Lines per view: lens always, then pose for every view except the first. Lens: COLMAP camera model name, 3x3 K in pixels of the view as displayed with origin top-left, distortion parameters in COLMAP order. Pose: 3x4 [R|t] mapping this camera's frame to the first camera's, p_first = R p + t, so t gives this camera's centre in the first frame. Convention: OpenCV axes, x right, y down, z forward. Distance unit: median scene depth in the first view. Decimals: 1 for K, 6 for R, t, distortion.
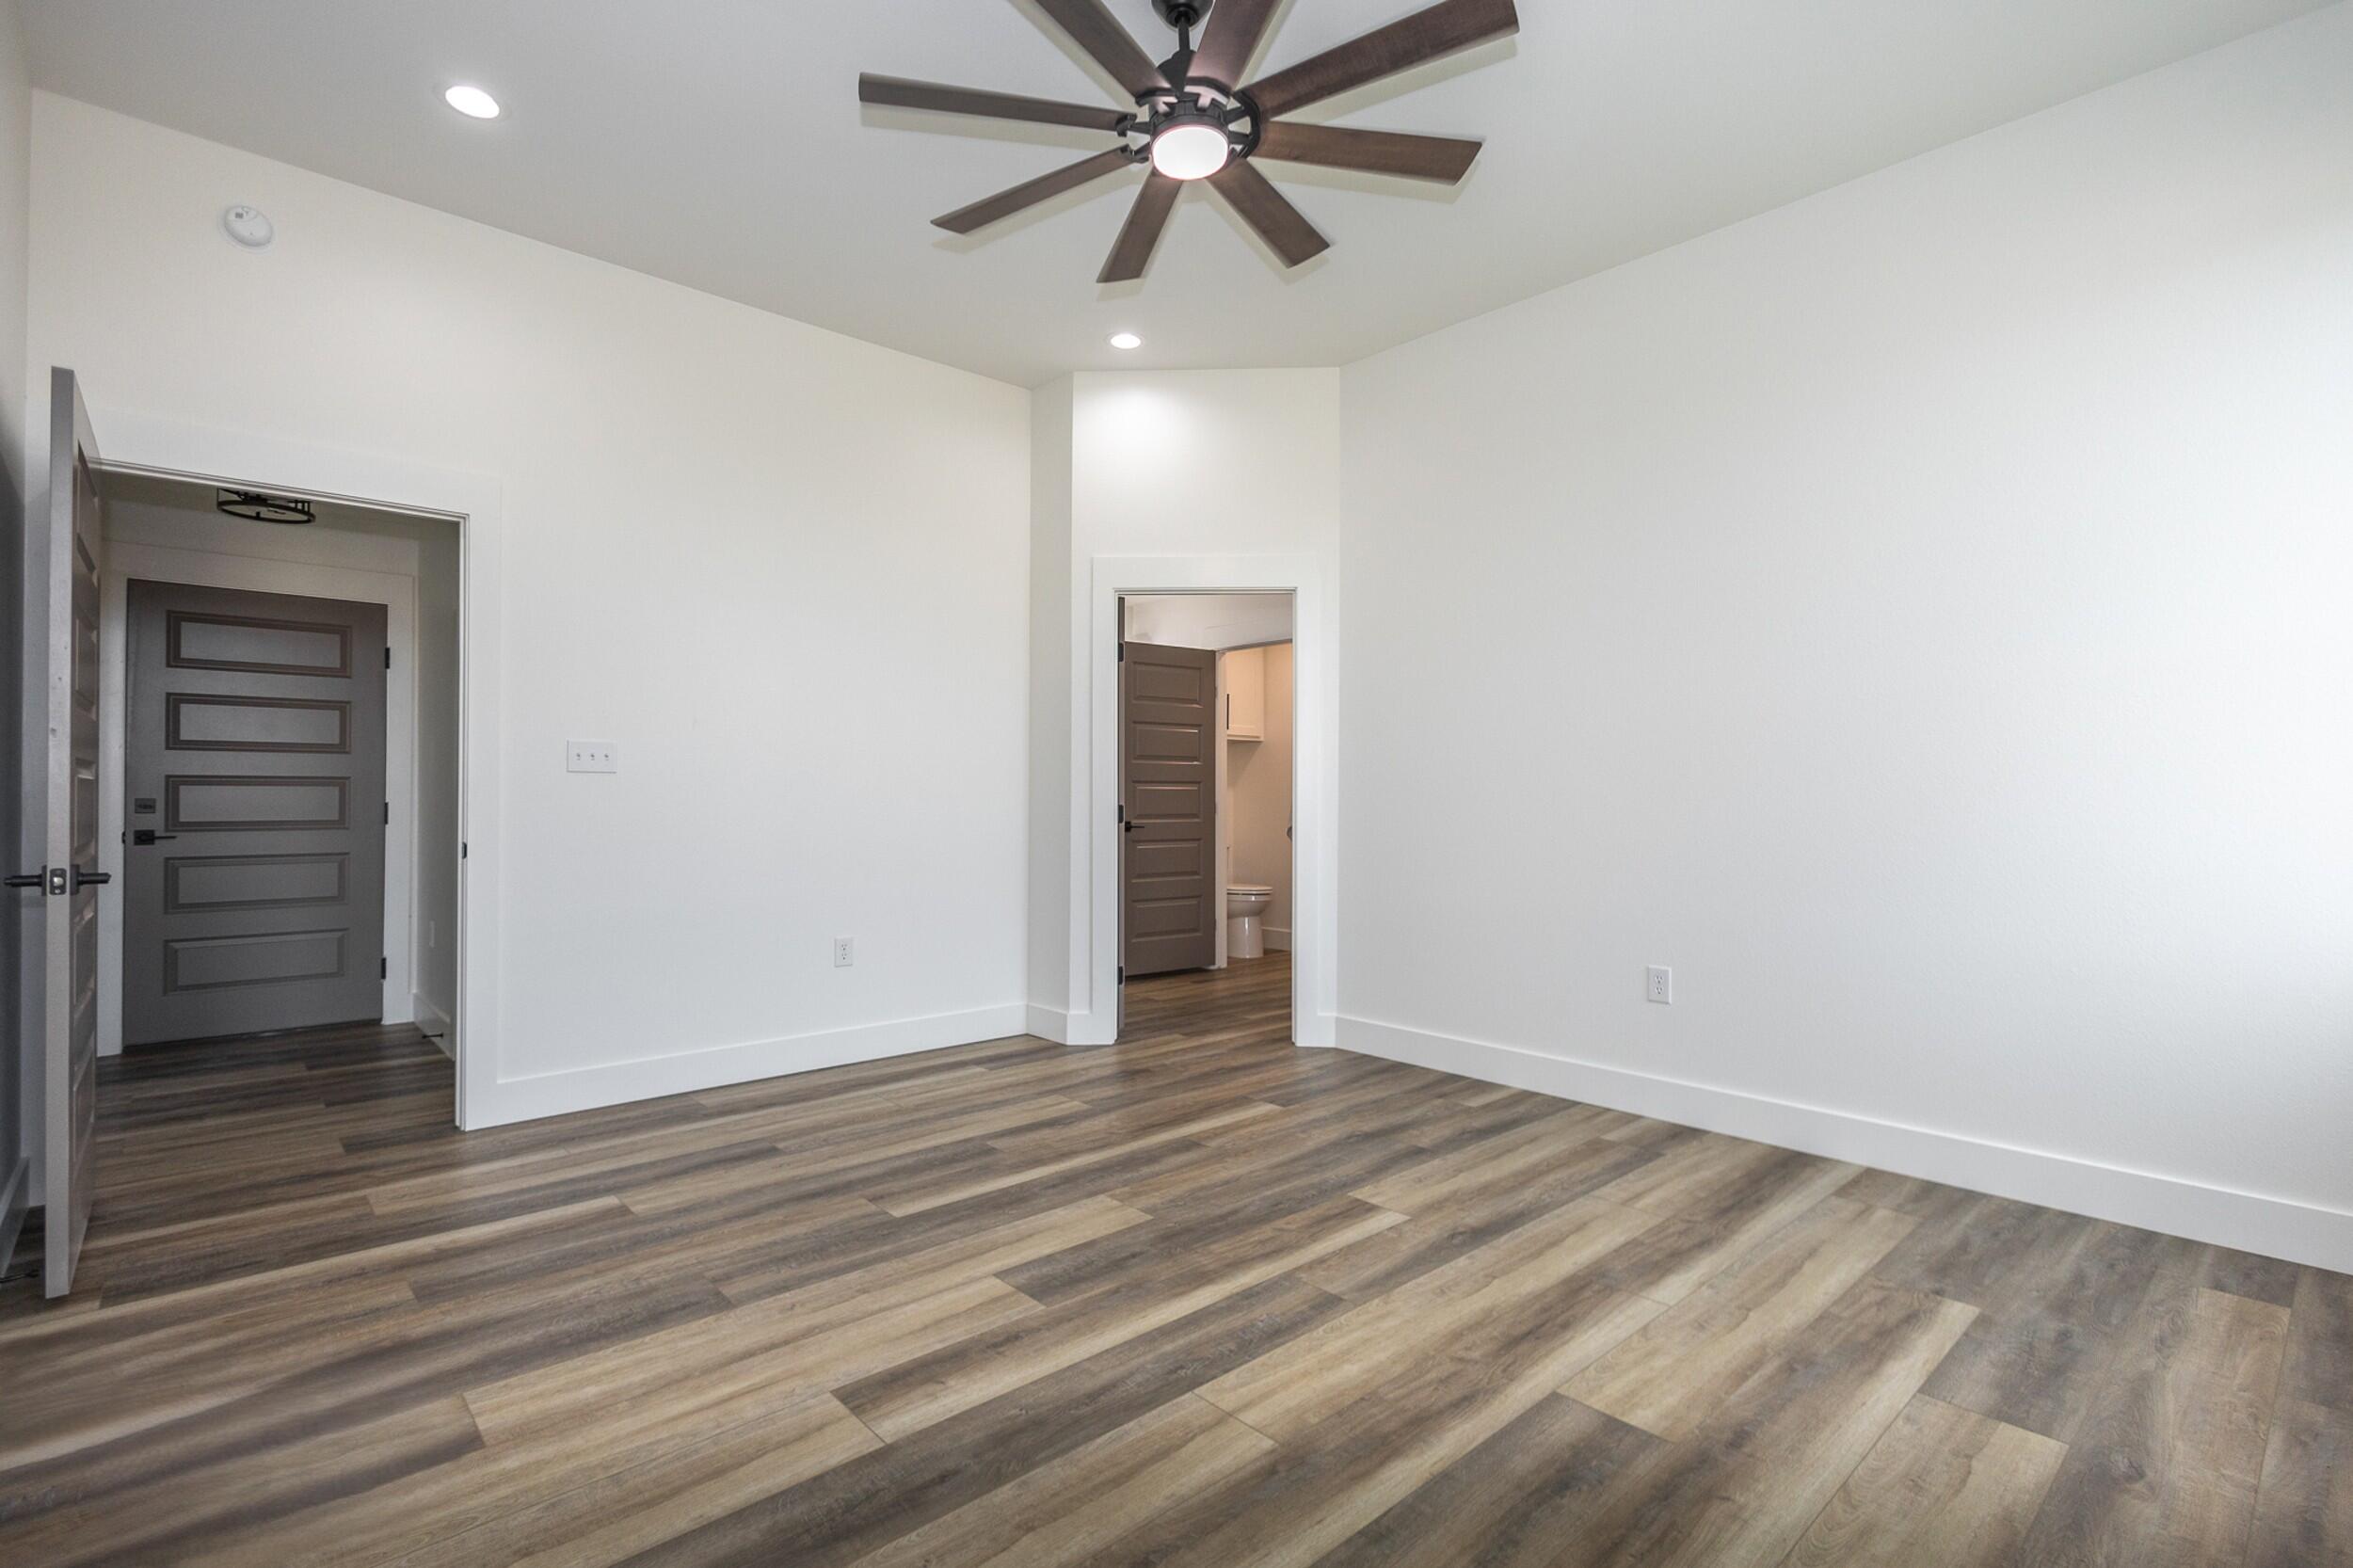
lens RADIAL K [[1095.2, 0, 1190.0], [0, 1095.2, 790.9], [0, 0, 1]] dist [-0.000600, -0.000590]
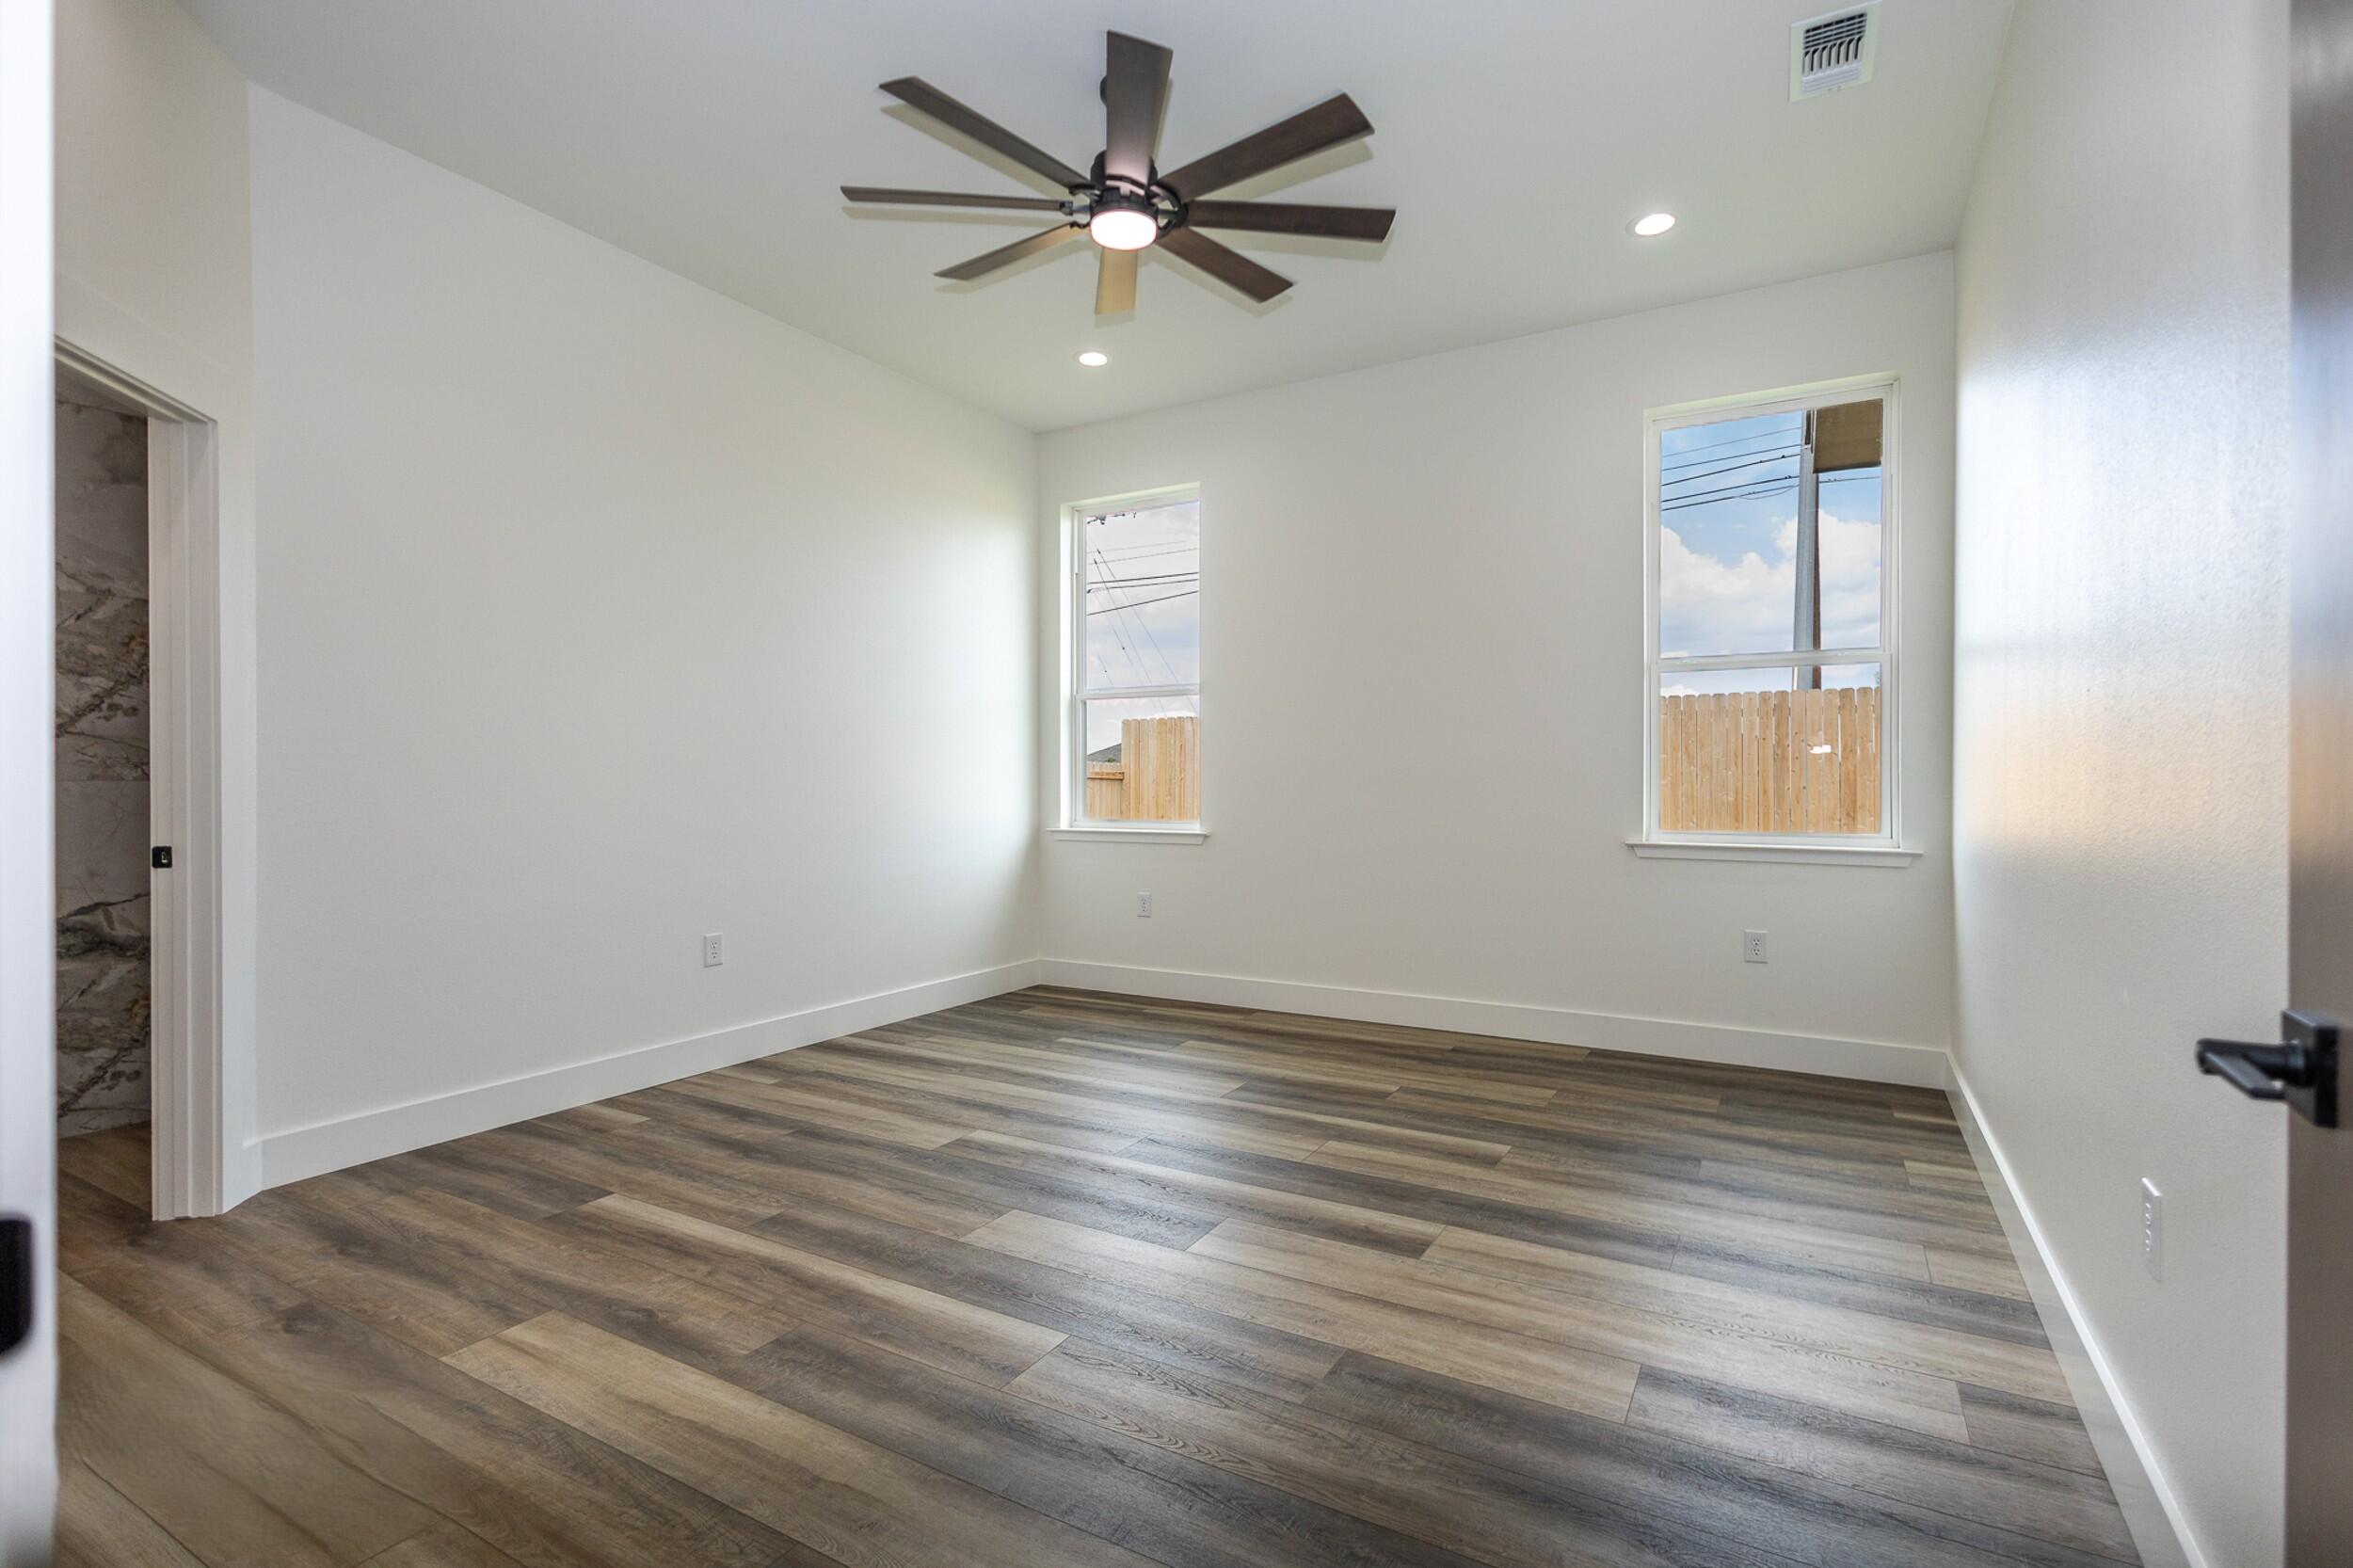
lens RADIAL K [[1095.2, 0, 1190.1], [0, 1095.2, 780.5], [0, 0, 1]] dist [-0.000600, -0.000590]
pose [[-0.298342, -0.006229, 0.954439, -0.861470], [0.001228, 0.999975, 0.006910, 0.000906], [-0.954458, 0.003234, -0.298327, 0.975096]]
